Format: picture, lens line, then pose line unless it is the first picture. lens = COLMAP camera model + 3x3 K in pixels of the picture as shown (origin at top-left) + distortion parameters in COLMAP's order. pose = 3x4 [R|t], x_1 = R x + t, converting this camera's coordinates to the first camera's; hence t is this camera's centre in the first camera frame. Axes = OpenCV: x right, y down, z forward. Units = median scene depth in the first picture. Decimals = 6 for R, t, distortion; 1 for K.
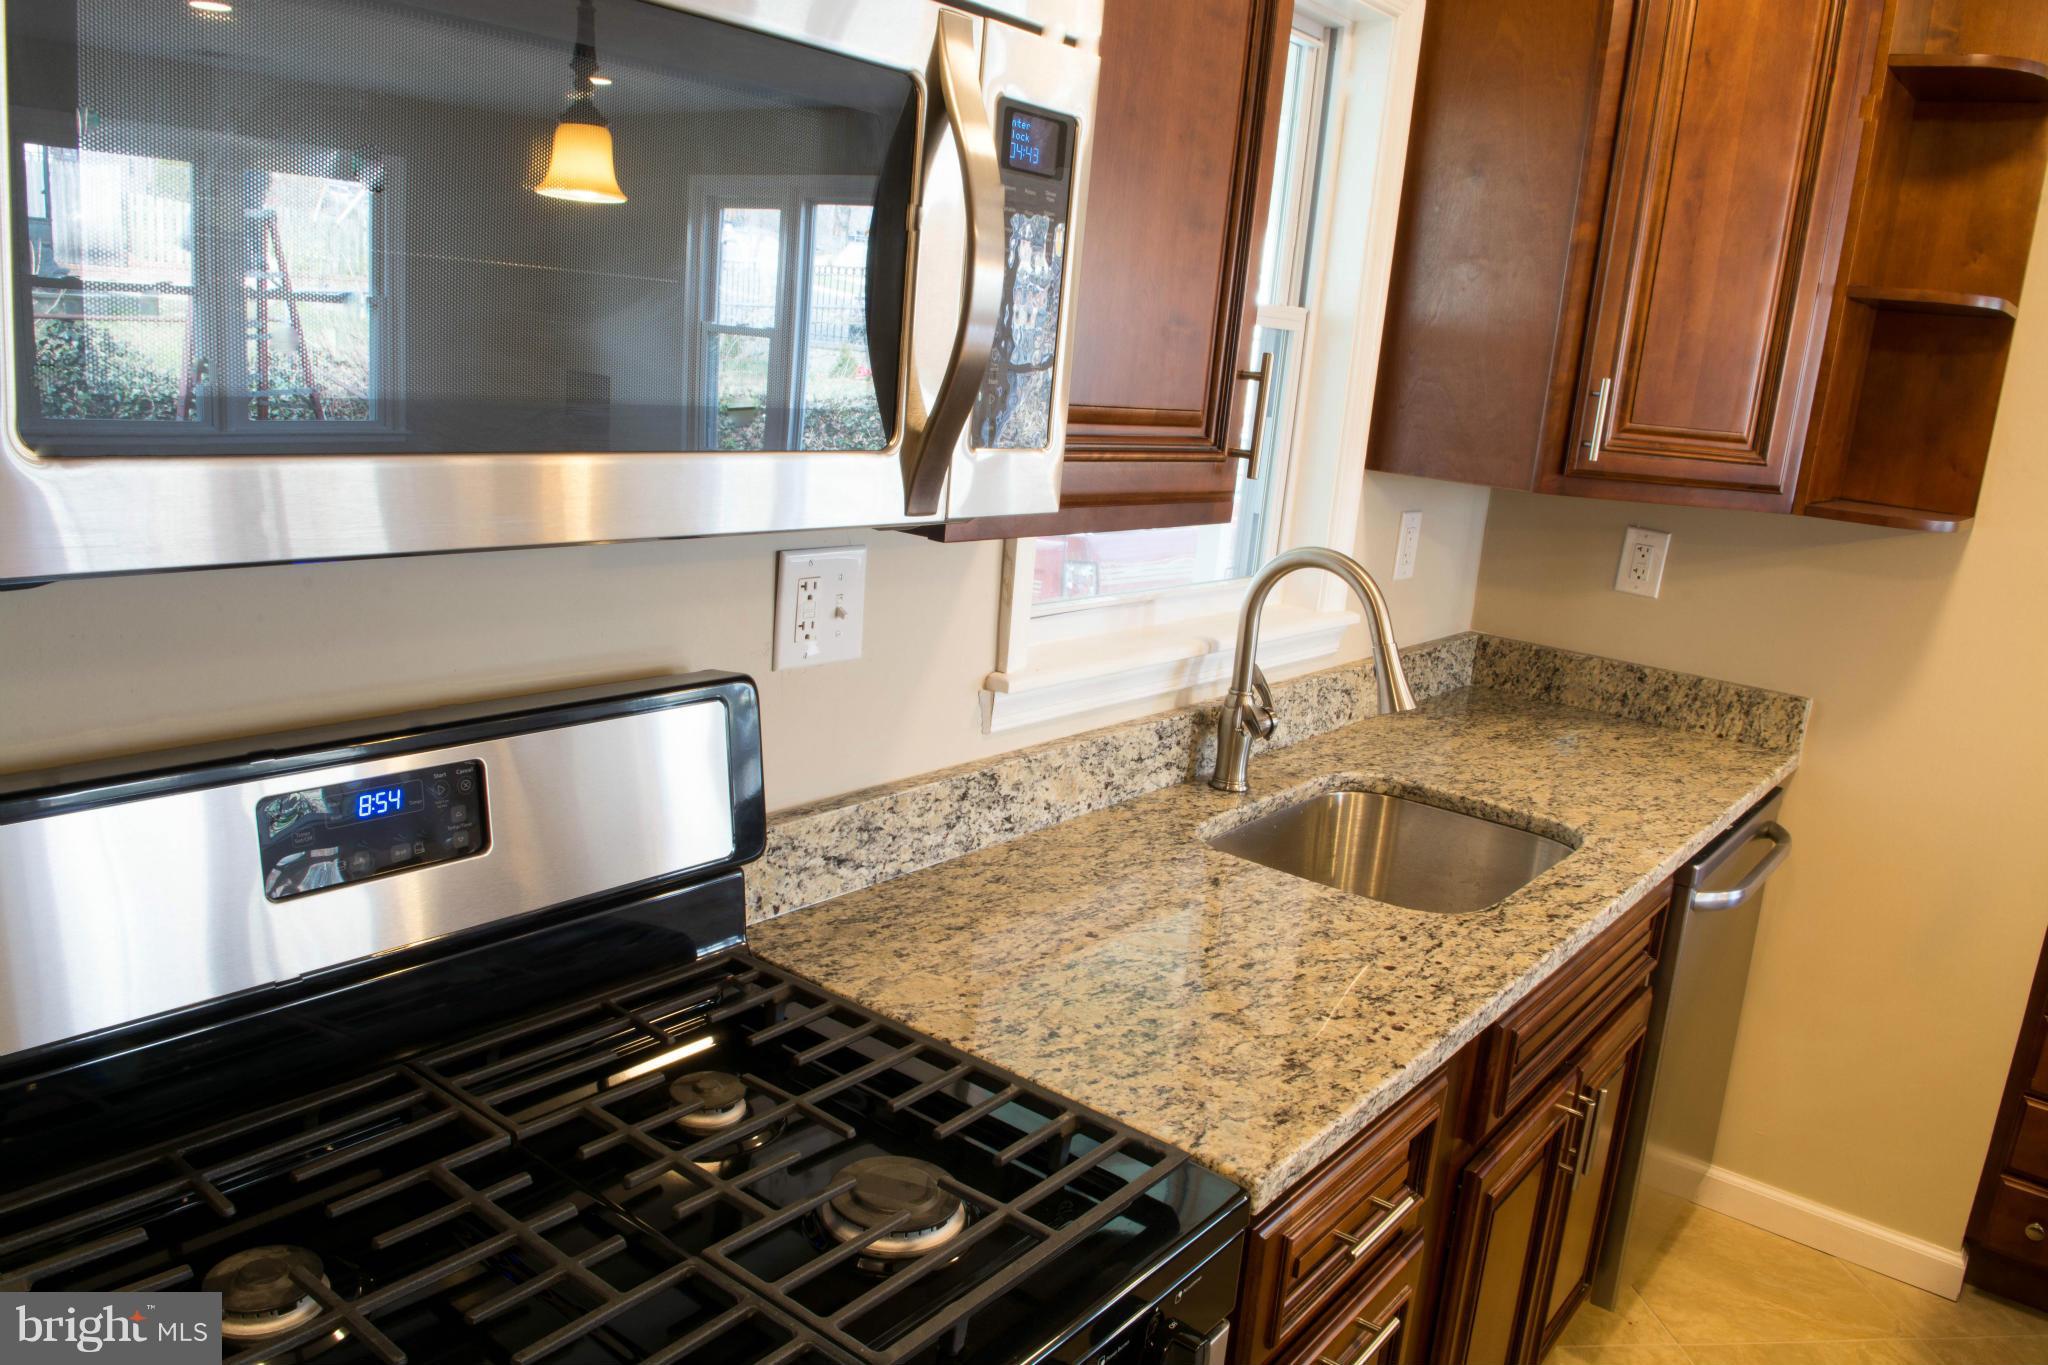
lens RADIAL K [[1512.4, 0, 1024.0], [0, 1512.4, 682.5], [0, 0, 1]] dist [-0.028958, -0.035919]
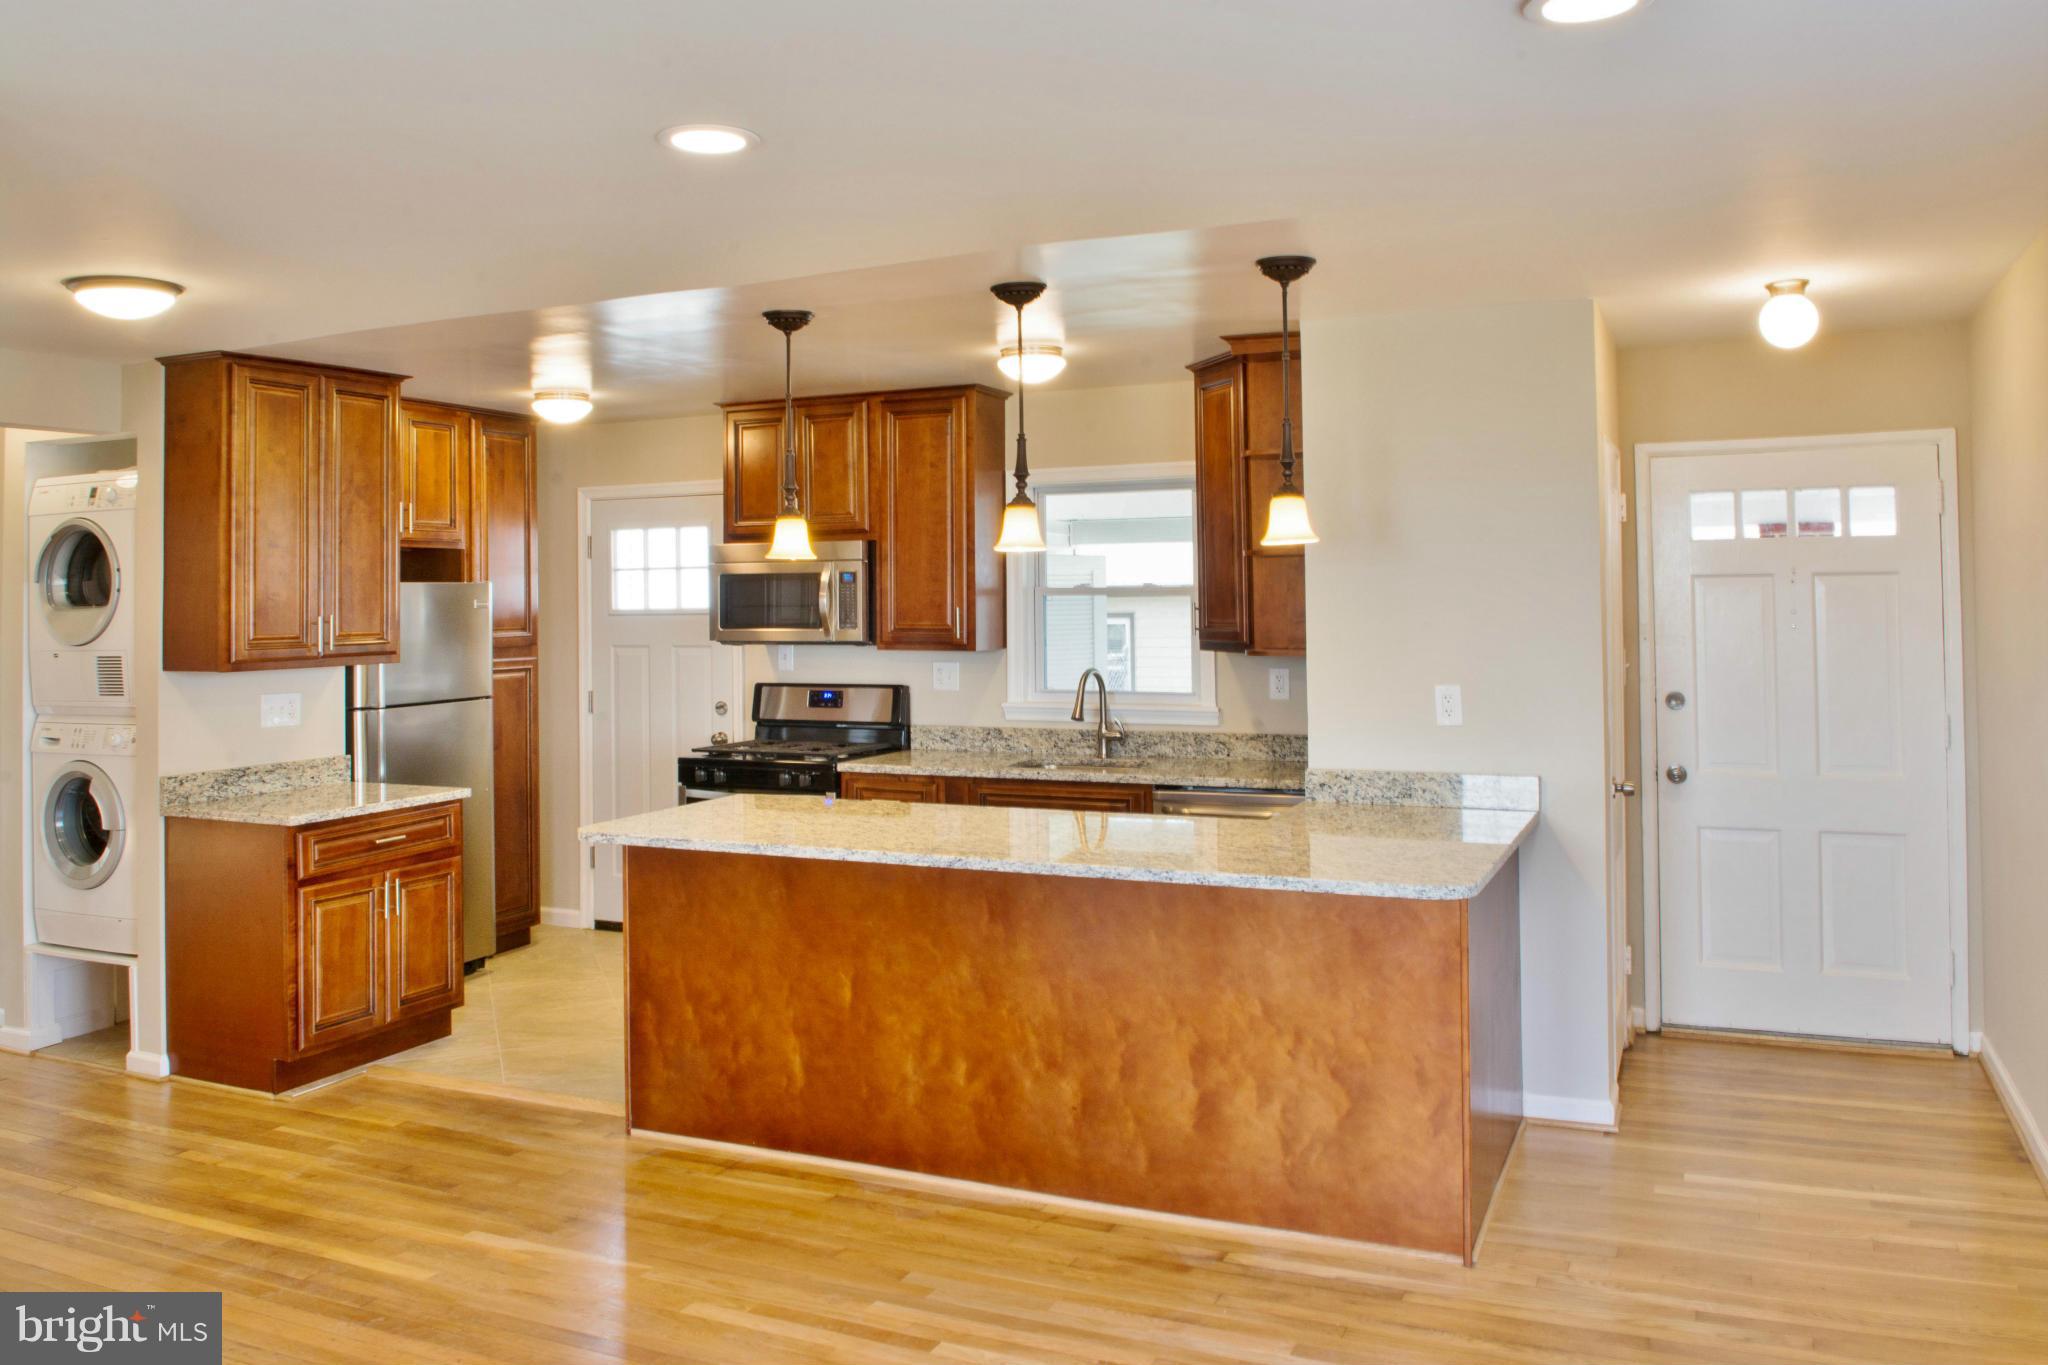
lens RADIAL K [[1566.6, 0, 1015.3], [0, 1566.6, 587.8], [0, 0, 1]] dist [-0.005705, -0.044976]
pose [[0.234732, -0.094294, -0.967476, 2.904566], [-0.187171, 0.972275, -0.140174, 0.199289], [0.953870, 0.213987, 0.210575, 0.161401]]
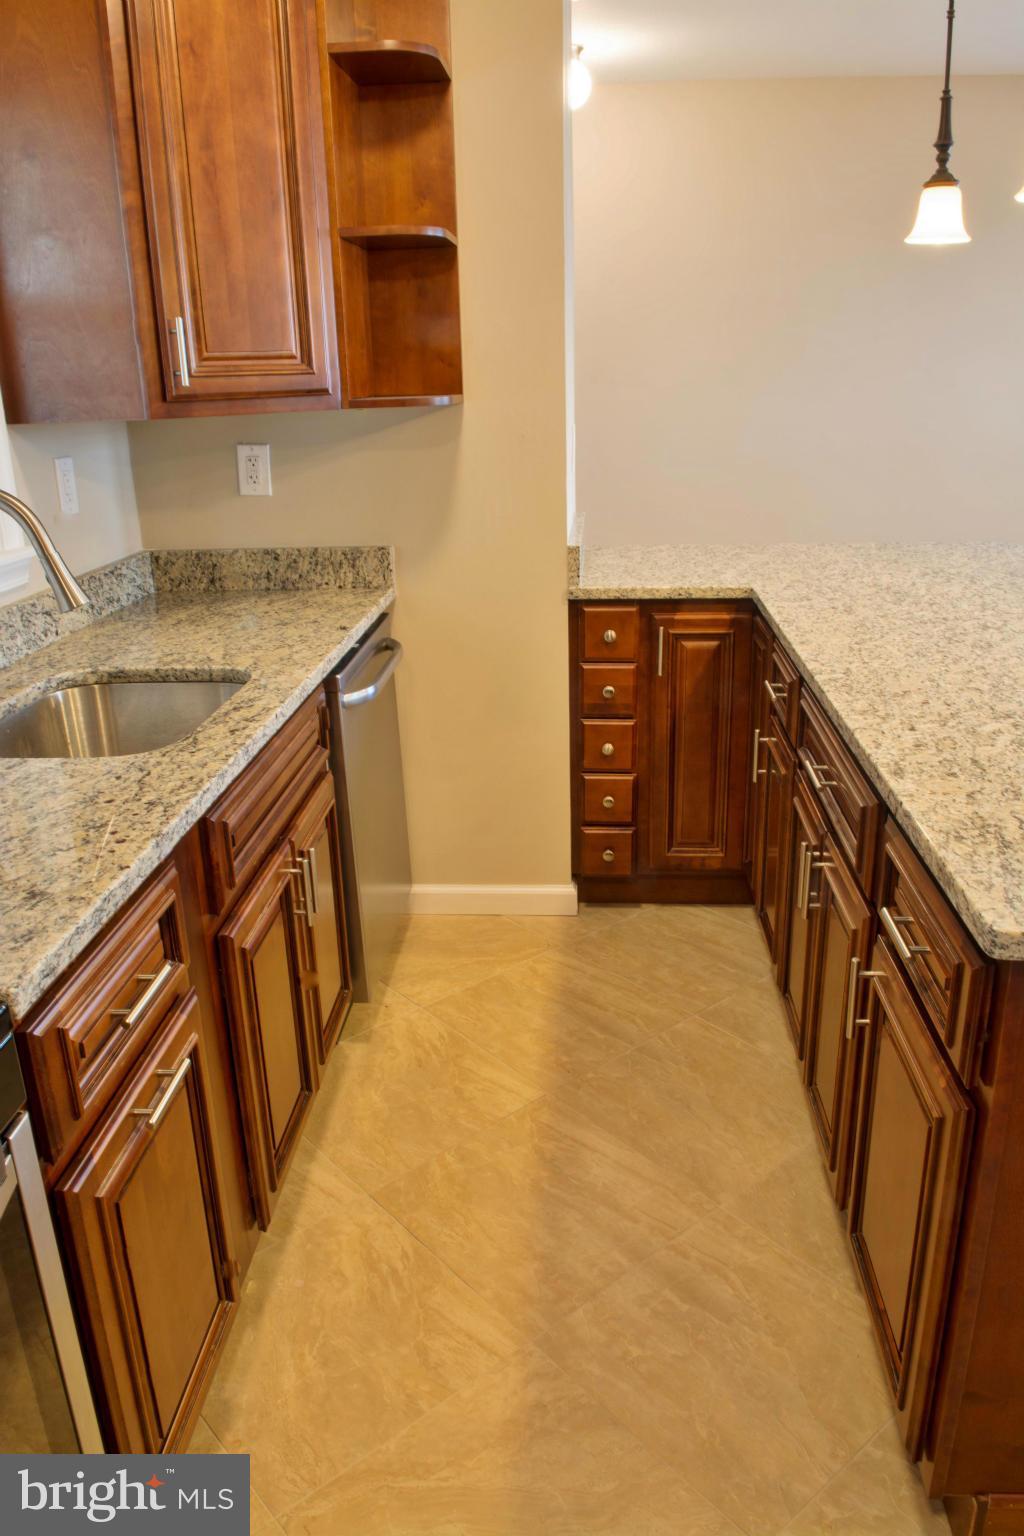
lens RADIAL K [[1134.3, 0, 514.4], [0, 1134.3, 773.7], [0, 0, 1]] dist [-0.028958, -0.035919]
pose [[0.824352, -0.287284, 0.487761, 0.052557], [0.222125, 0.956706, 0.188079, 0.049370], [-0.520676, -0.046700, 0.852476, 0.035054]]
